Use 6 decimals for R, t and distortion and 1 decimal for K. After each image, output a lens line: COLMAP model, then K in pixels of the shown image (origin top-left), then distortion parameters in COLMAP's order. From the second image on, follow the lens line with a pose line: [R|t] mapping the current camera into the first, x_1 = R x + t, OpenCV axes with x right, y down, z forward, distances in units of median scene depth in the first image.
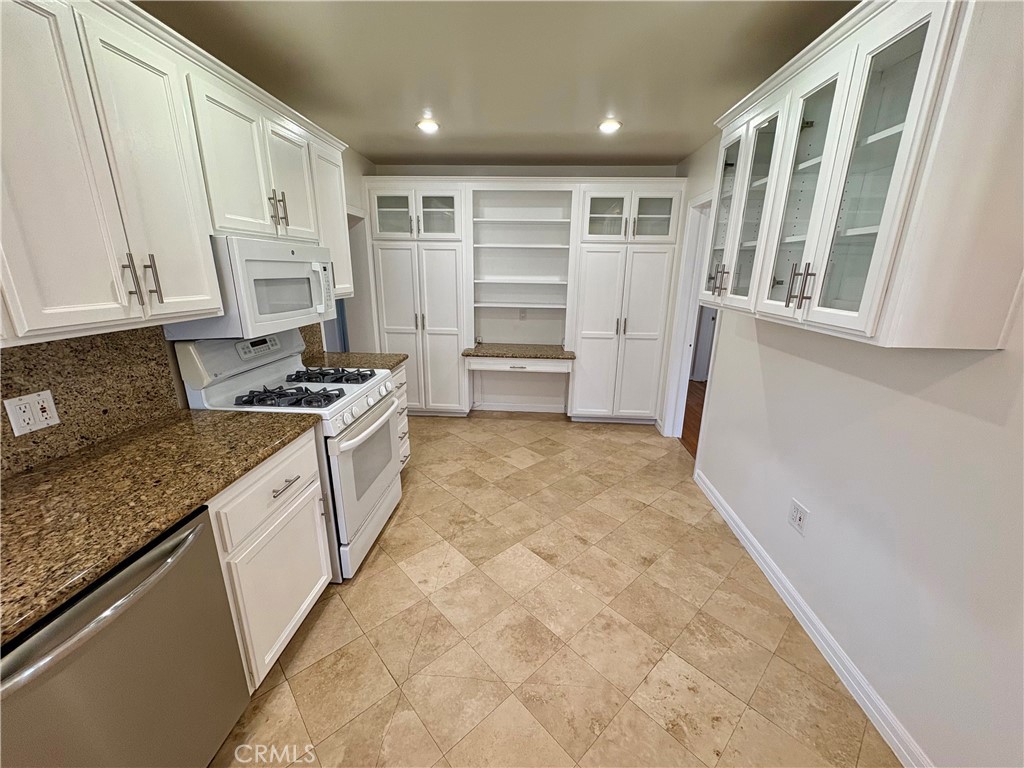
lens RADIAL K [[406.0, 0, 512.9], [0, 406.0, 383.8], [0, 0, 1]] dist [0.000074, 0.000400]
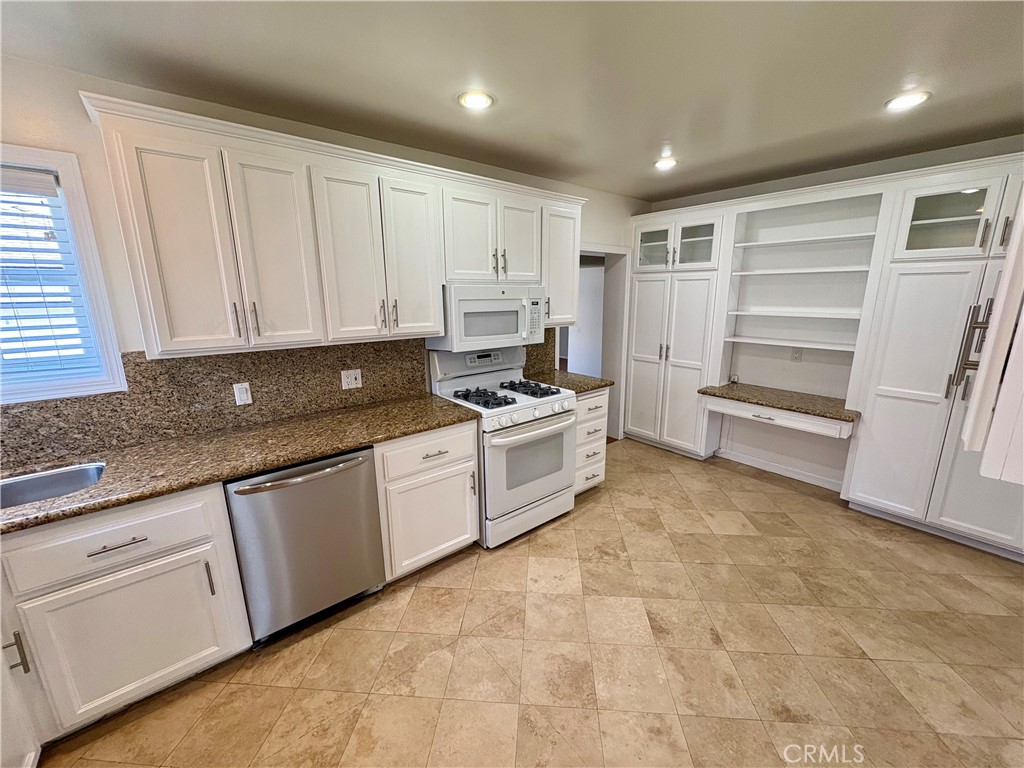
lens RADIAL K [[406.0, 0, 514.4], [0, 406.0, 384.8], [0, 0, 1]] dist [0.000074, 0.000400]
pose [[0.681547, 0.145587, -0.717146, 0.398726], [-0.185603, 0.982355, 0.023037, -0.048911], [0.707846, 0.117403, 0.696542, 0.100309]]
